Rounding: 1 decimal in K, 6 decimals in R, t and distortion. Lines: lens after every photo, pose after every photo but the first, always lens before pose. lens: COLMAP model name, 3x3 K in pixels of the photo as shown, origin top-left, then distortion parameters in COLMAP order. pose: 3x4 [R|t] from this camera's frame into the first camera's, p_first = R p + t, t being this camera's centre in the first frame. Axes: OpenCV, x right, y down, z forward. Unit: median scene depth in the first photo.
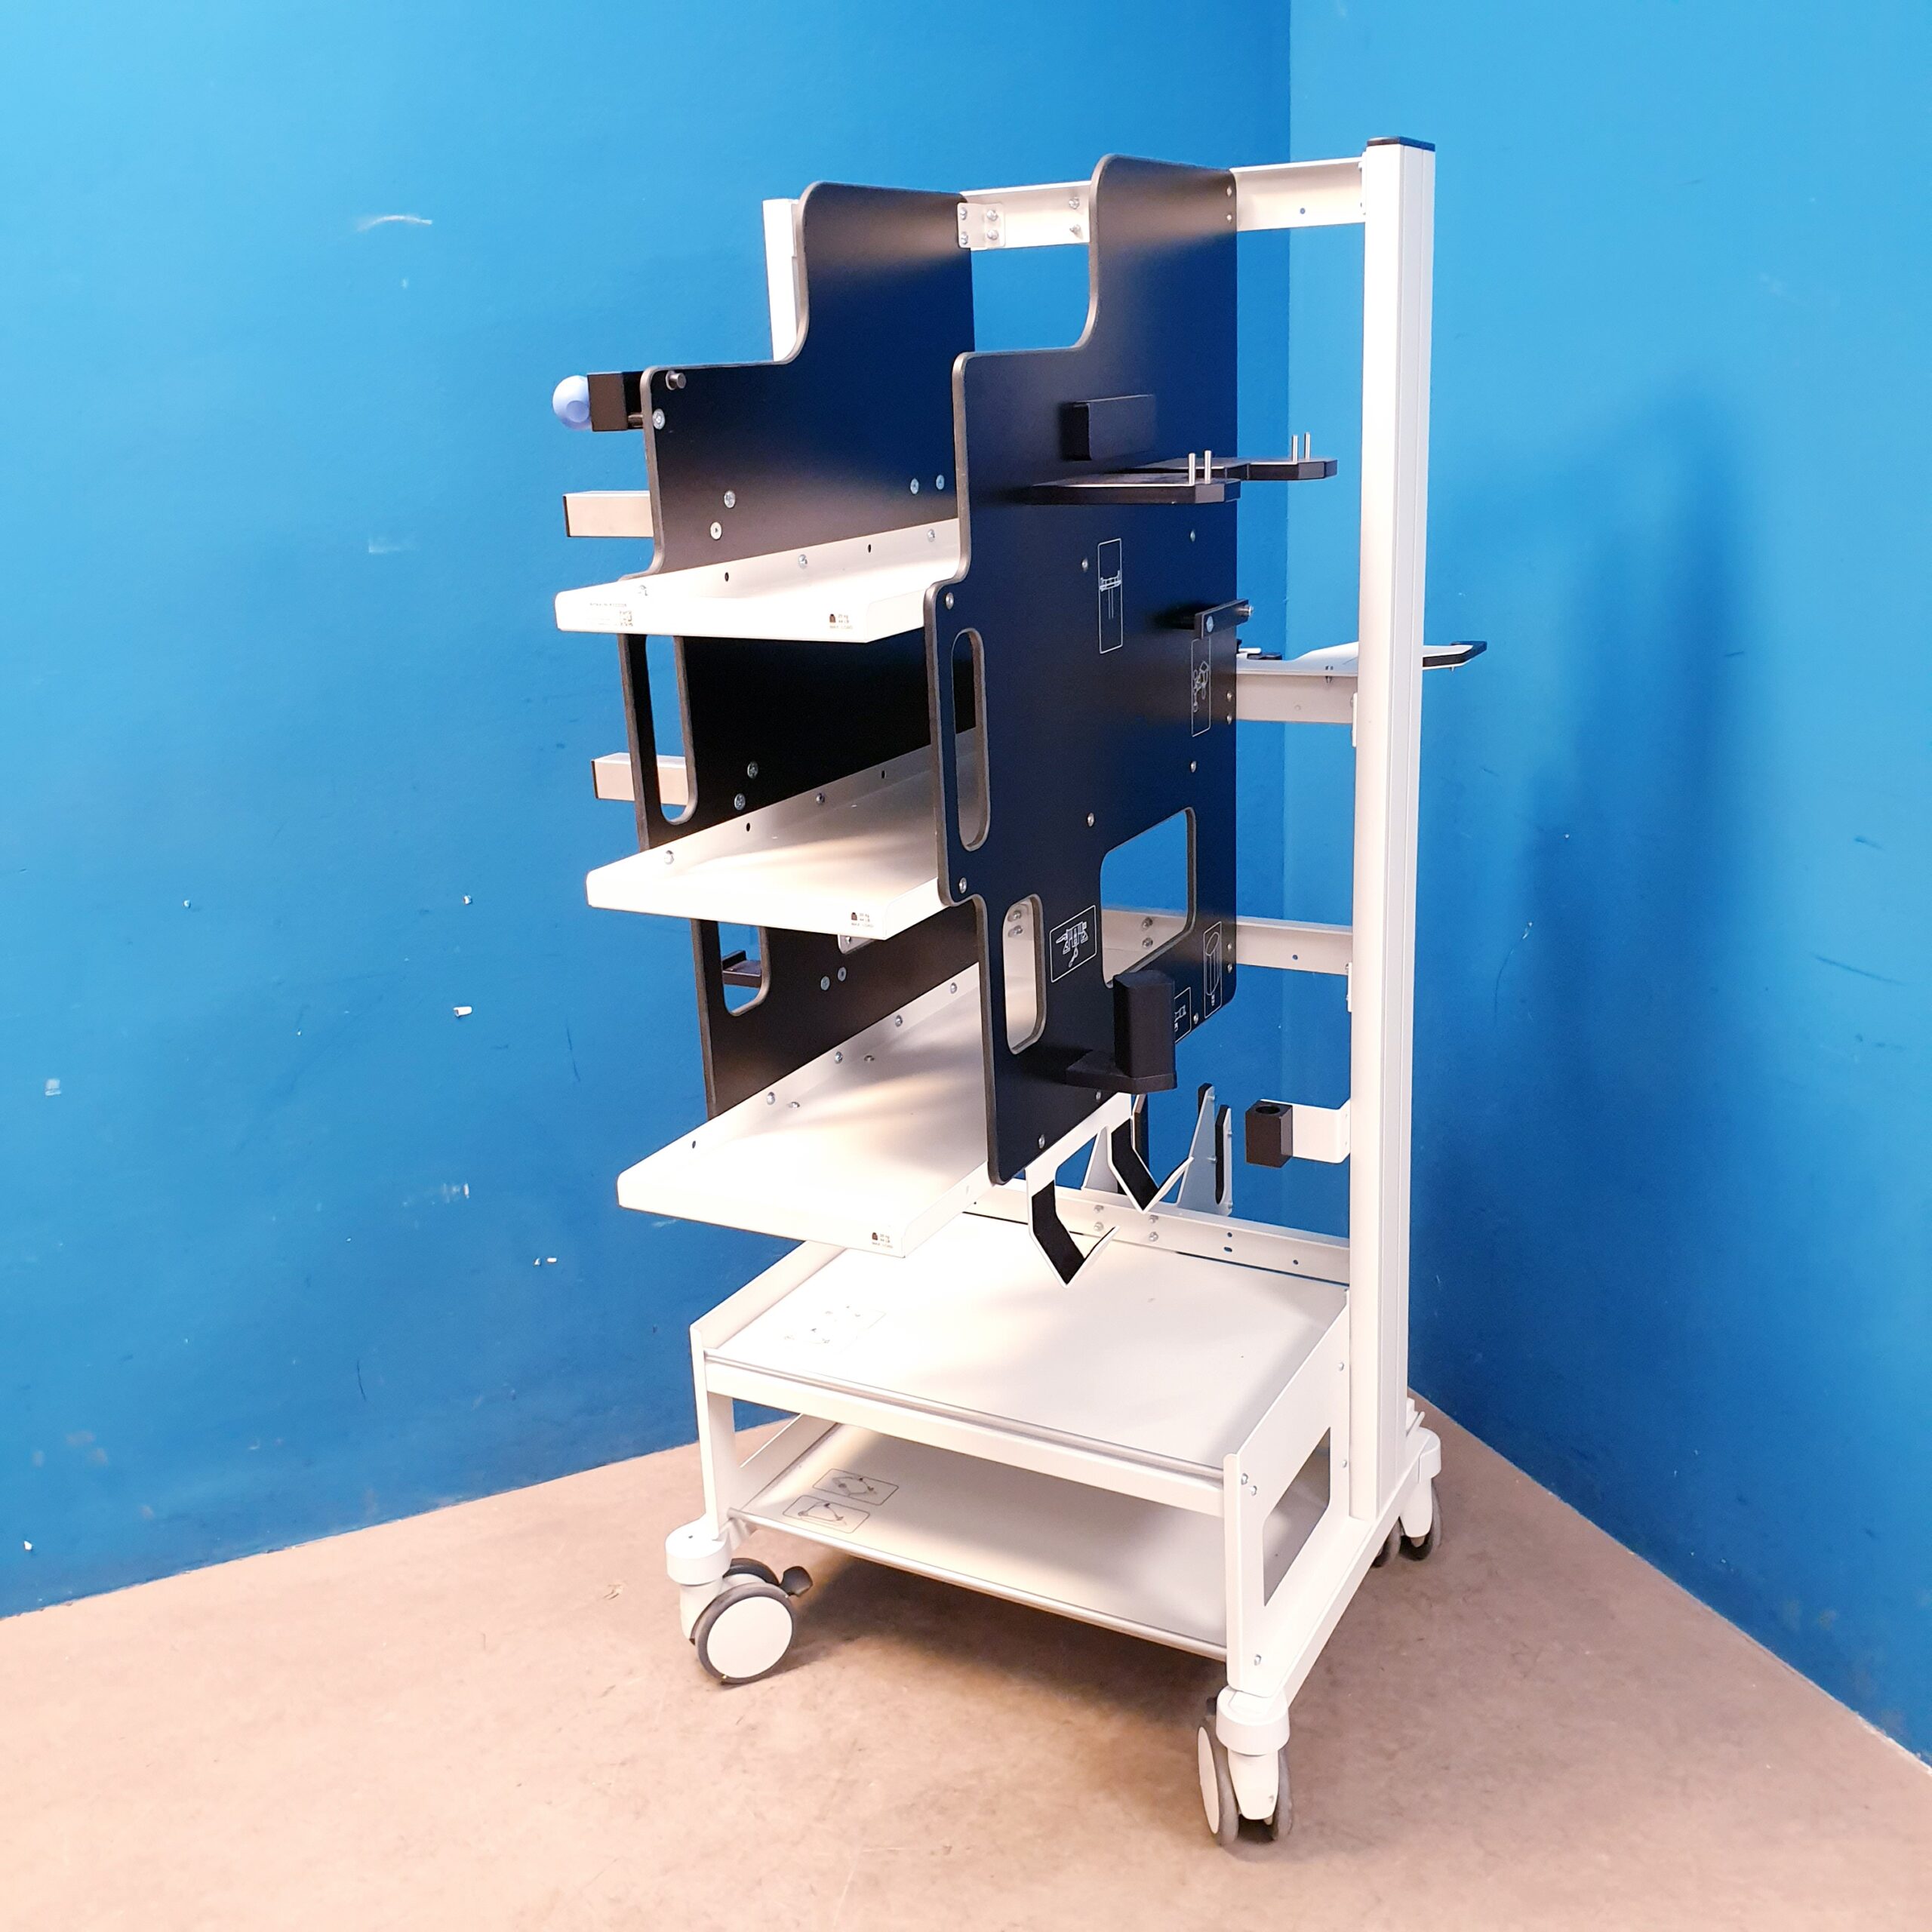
lens RADIAL K [[1991.6, 0, 966.0], [0, 1991.6, 966.0], [0, 0, 1]] dist [0.015191, -0.014885]
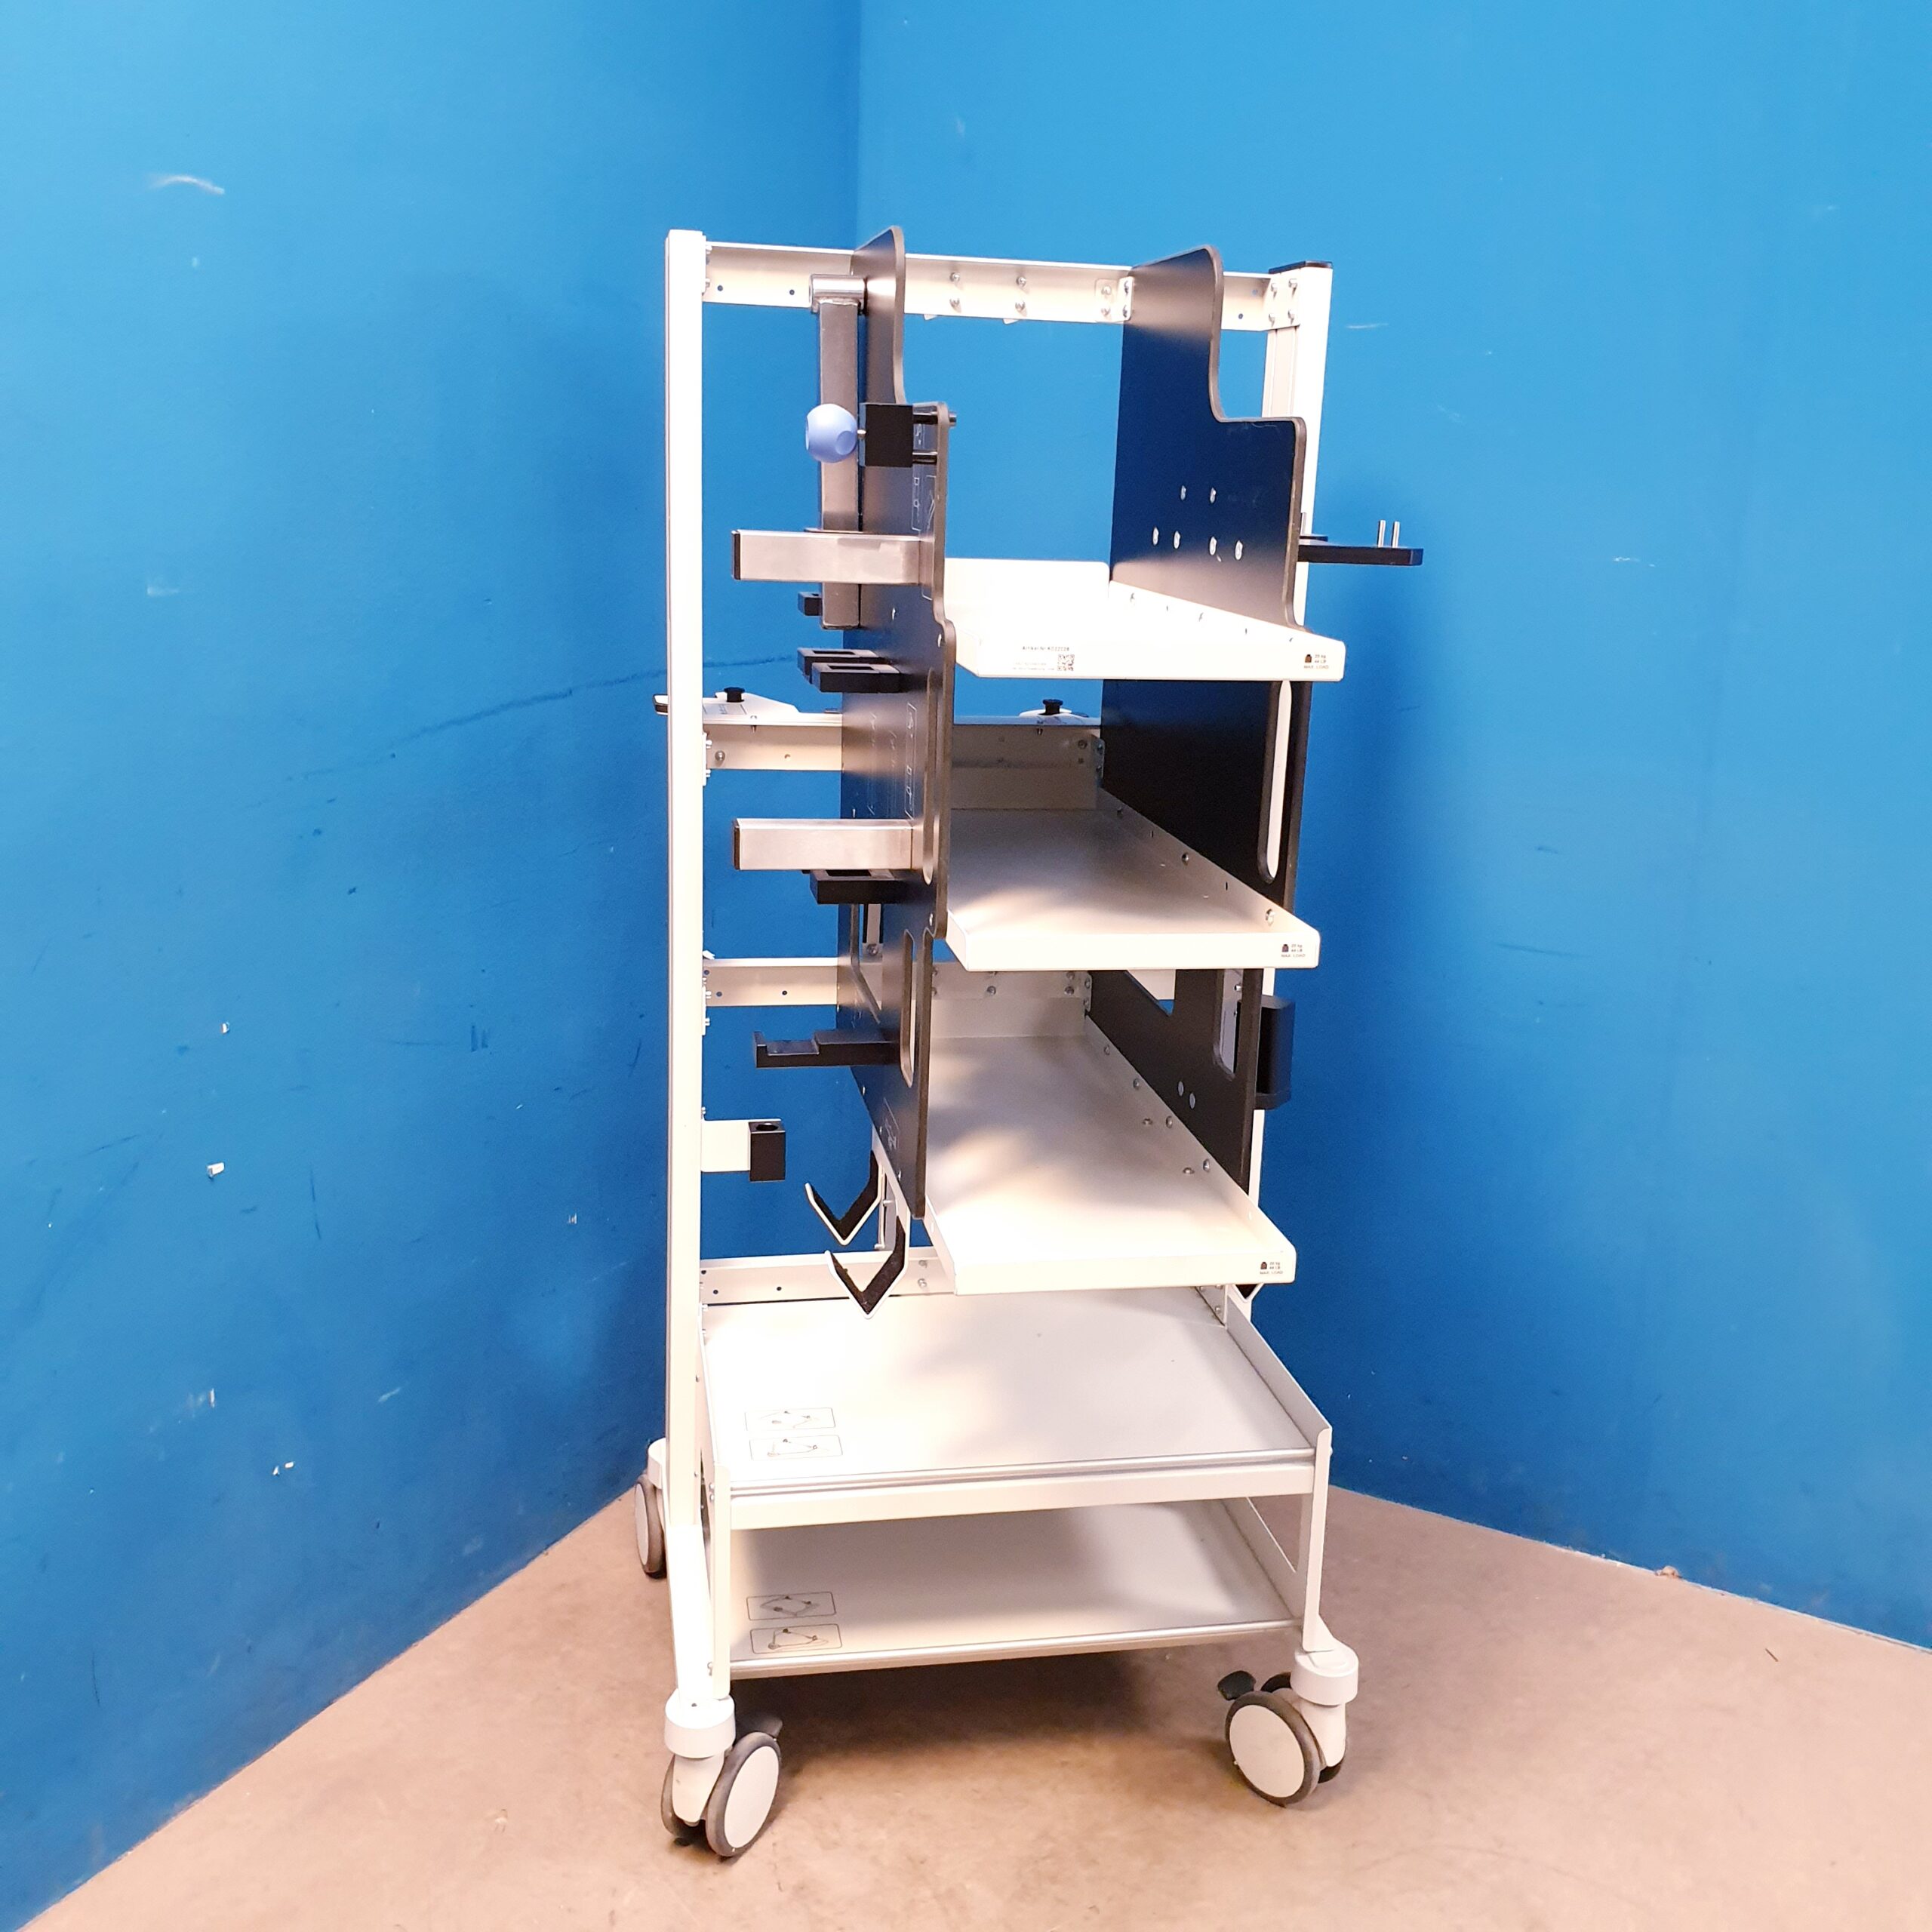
lens RADIAL K [[1991.6, 0, 966.0], [0, 1991.6, 966.0], [0, 0, 1]] dist [0.015191, -0.014885]
pose [[0.775747, -0.086820, 0.625044, -0.592442], [0.116693, 0.993144, -0.006879, -0.020901], [-0.620161, 0.078275, 0.780560, 0.214033]]
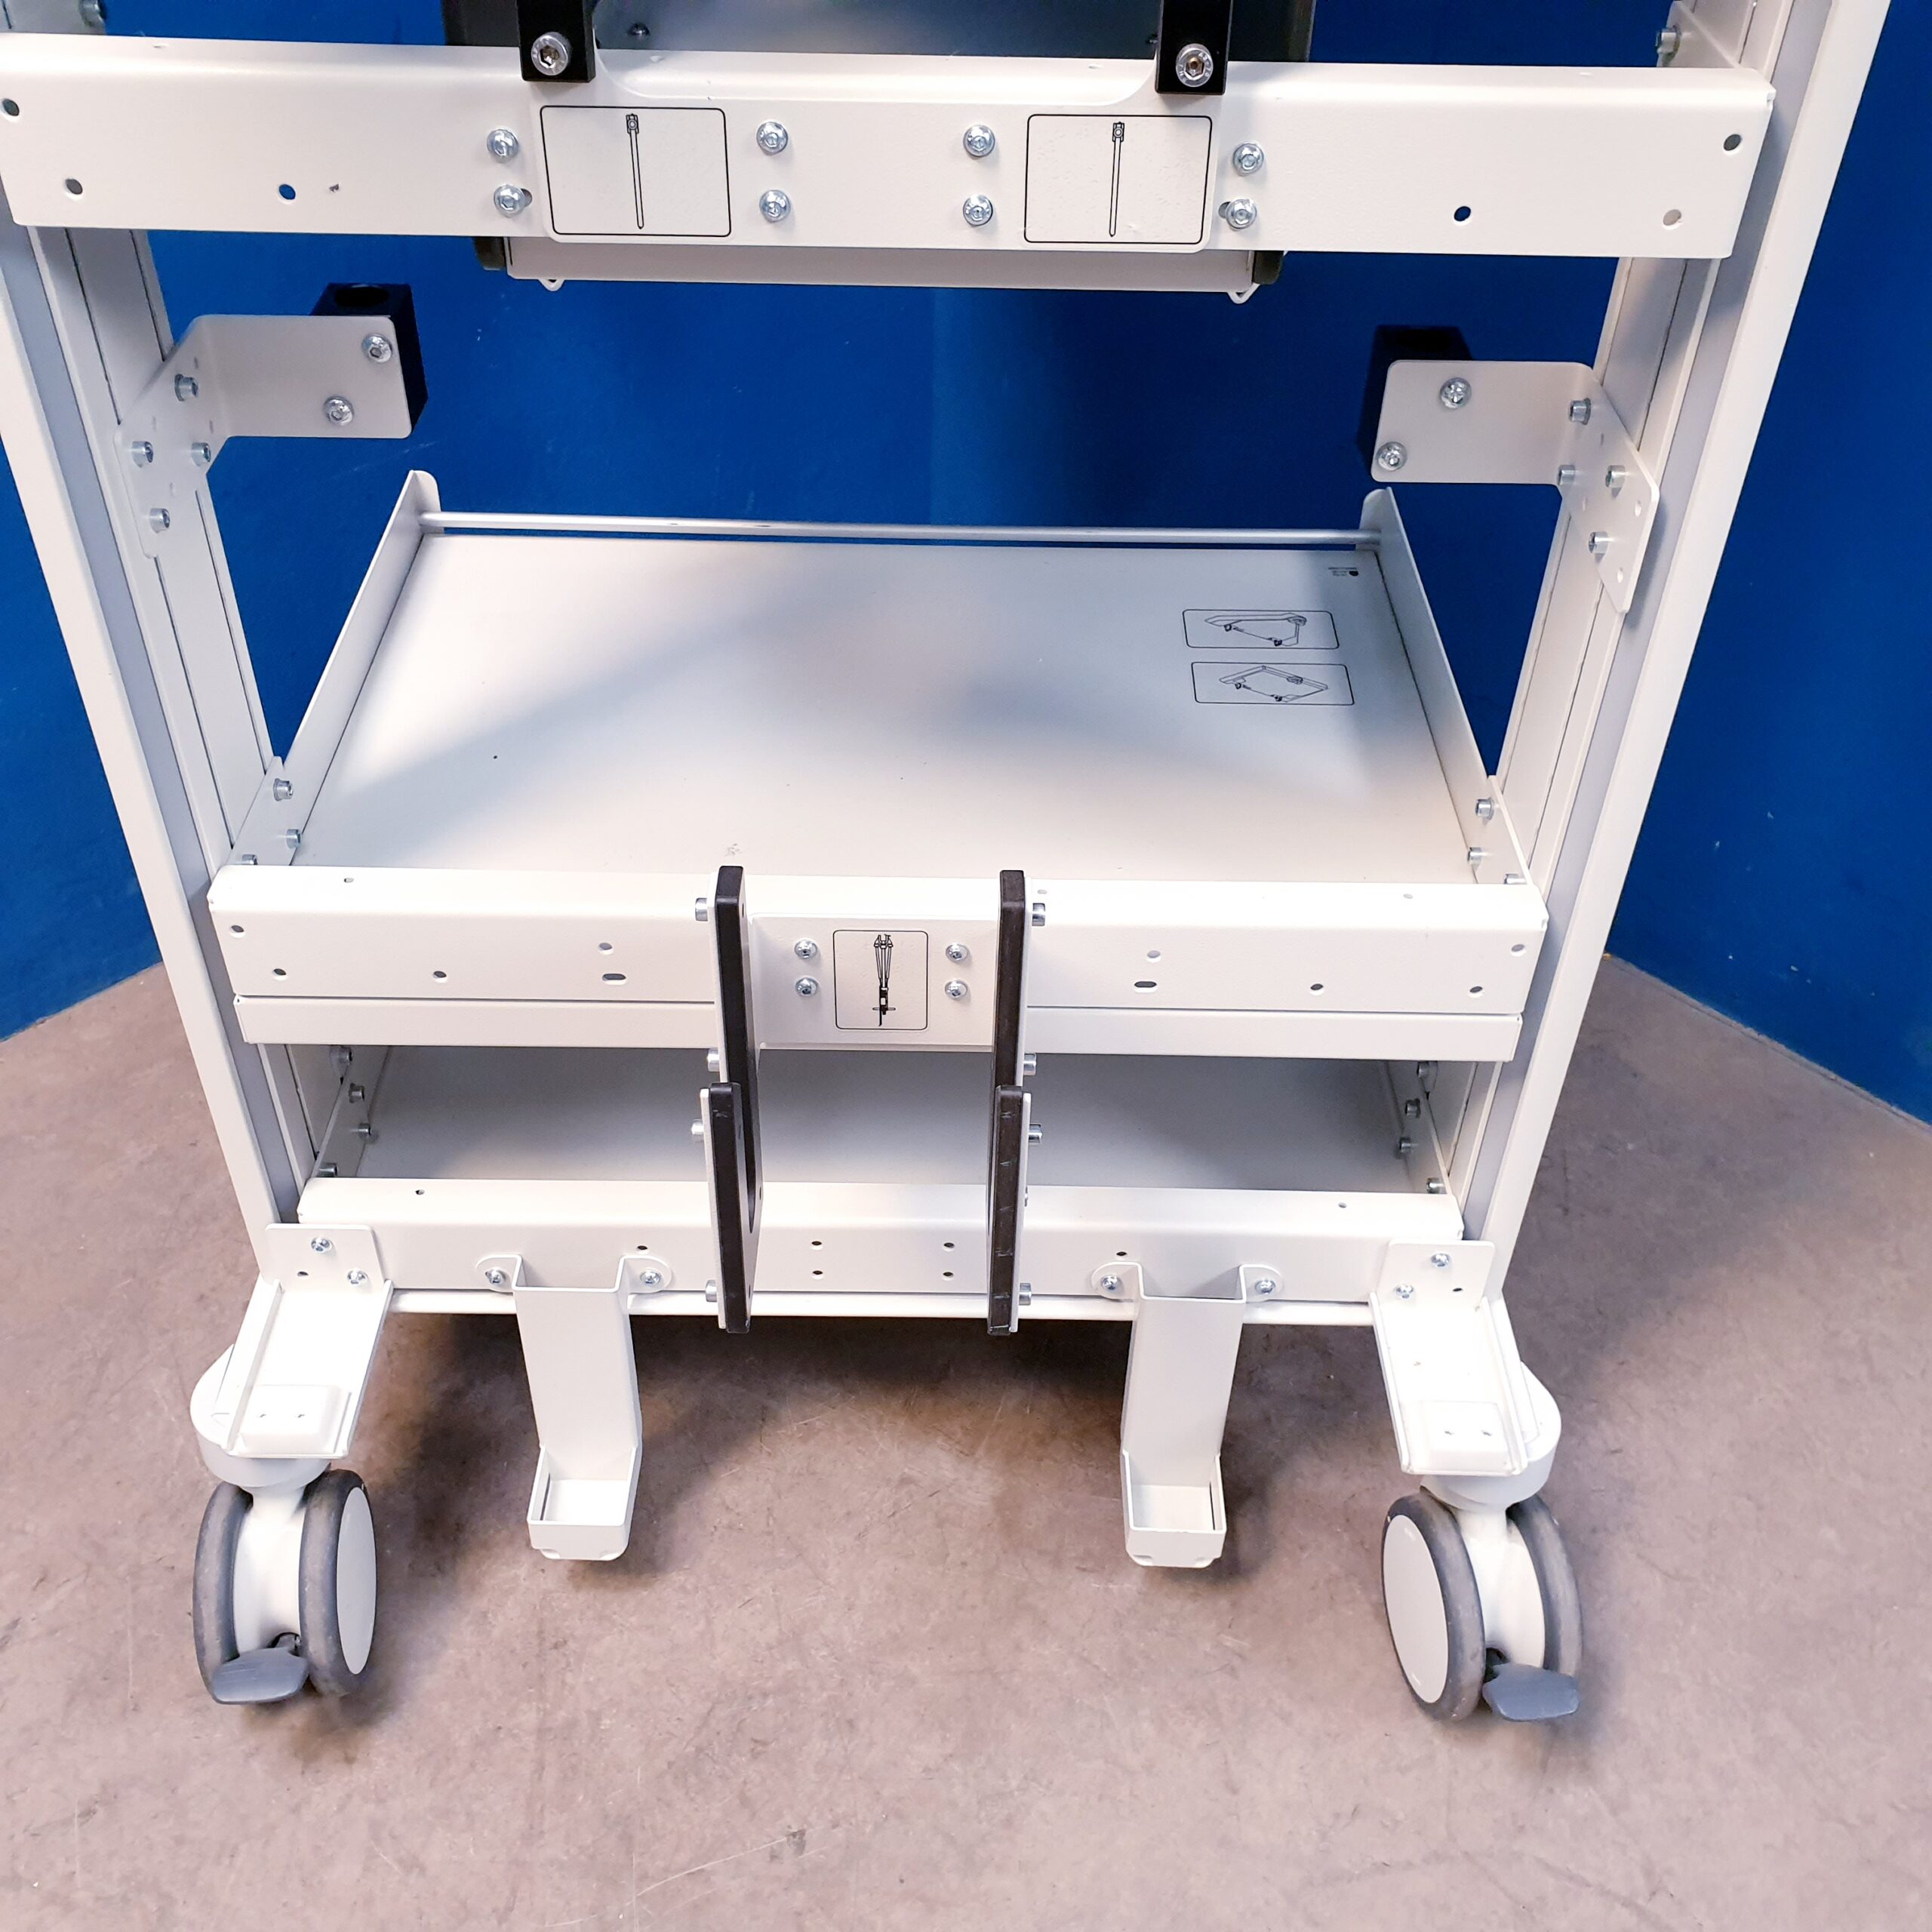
lens RADIAL K [[2002.2, 0, 940.4], [0, 2002.2, 966.7], [0, 0, 1]] dist [0.003455, -0.004836]
pose [[0.934476, -0.191543, 0.300110, -0.083146], [0.053981, 0.909425, 0.412349, 0.013504], [-0.351910, -0.369130, 0.860176, 0.571735]]
